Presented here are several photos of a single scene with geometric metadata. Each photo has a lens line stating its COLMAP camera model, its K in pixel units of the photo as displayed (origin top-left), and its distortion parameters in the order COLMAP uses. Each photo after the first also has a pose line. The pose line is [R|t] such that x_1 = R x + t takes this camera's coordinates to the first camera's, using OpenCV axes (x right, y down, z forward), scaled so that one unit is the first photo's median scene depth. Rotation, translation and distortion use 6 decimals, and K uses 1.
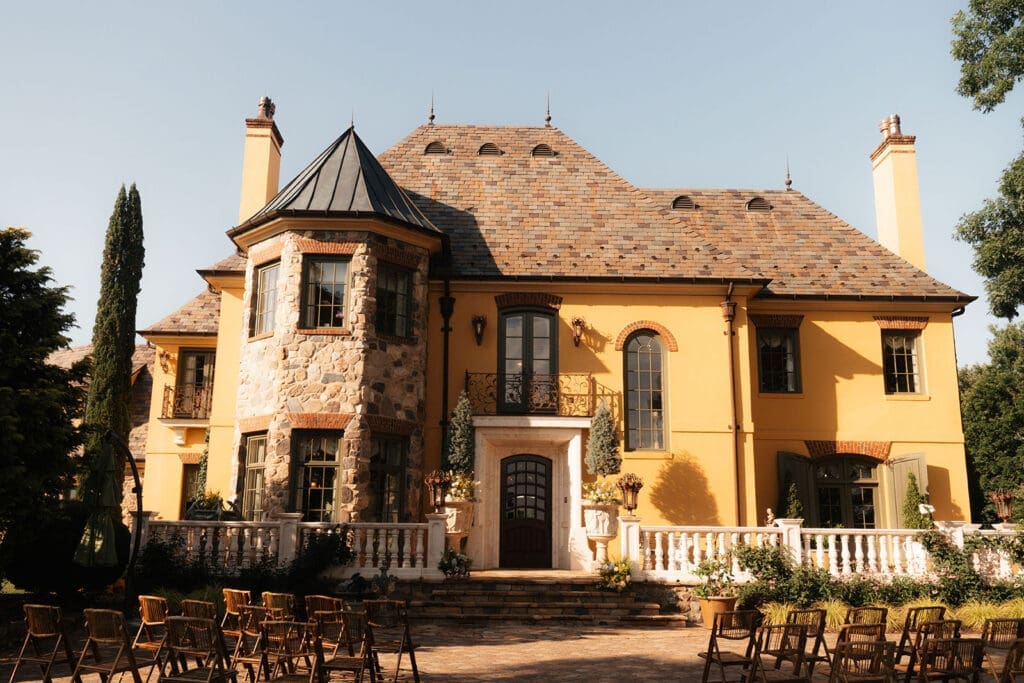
lens RADIAL K [[858.3, 0, 512.0], [0, 858.3, 341.5], [0, 0, 1]] dist [0.003164, 0.001647]
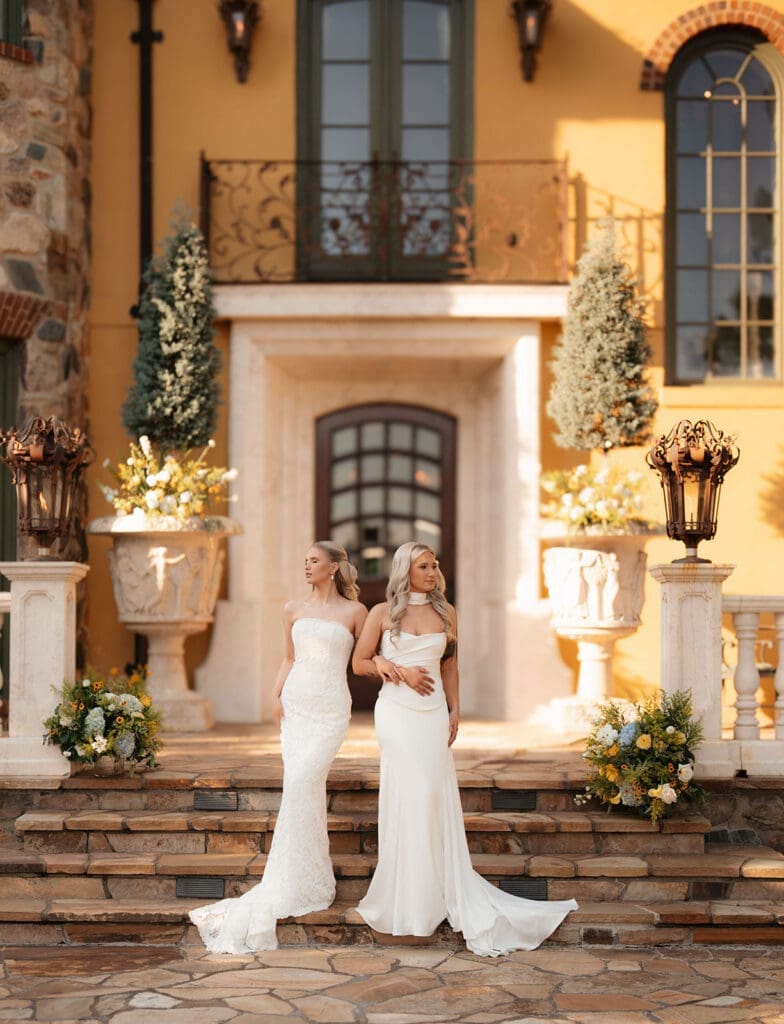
lens RADIAL K [[2159.1, 0, 392.0], [0, 2159.1, 512.0], [0, 0, 1]] dist [-0.011601, 0.254557]
pose [[0.999935, -0.008509, 0.007620, 0.017324], [0.007093, 0.985465, 0.169728, 0.035716], [-0.008954, -0.169663, 0.985461, 0.163595]]
